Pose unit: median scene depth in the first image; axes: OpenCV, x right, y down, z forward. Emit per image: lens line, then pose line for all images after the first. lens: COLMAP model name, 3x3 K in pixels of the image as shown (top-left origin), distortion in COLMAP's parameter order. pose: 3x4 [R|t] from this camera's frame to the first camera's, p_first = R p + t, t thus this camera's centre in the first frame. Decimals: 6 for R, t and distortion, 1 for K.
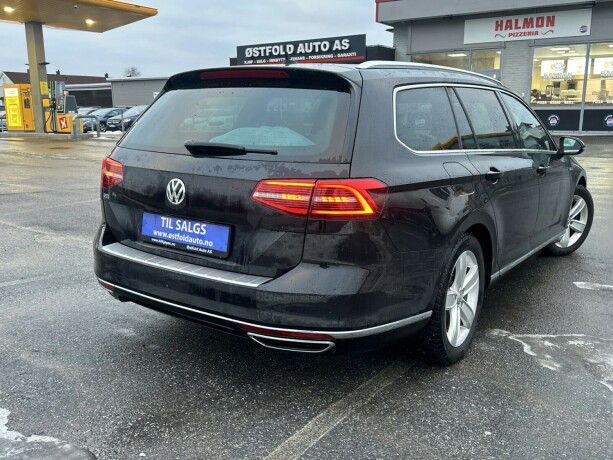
lens RADIAL K [[572.6, 0, 306.0], [0, 572.6, 228.8], [0, 0, 1]] dist [0.066493, 0.000000]
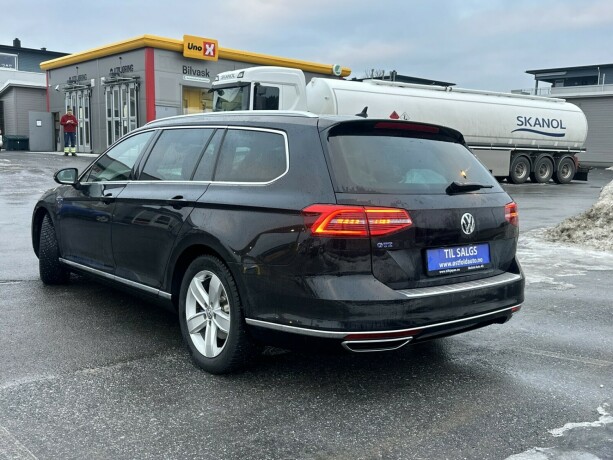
lens RADIAL K [[633.9, 0, 306.7], [0, 633.9, 228.4], [0, 0, 1]] dist [-0.024023, 0.000000]
pose [[0.275228, -0.115003, 0.954476, -1.760042], [0.171780, 0.982725, 0.068873, -0.226780], [-0.945908, 0.145004, 0.290229, 1.028805]]
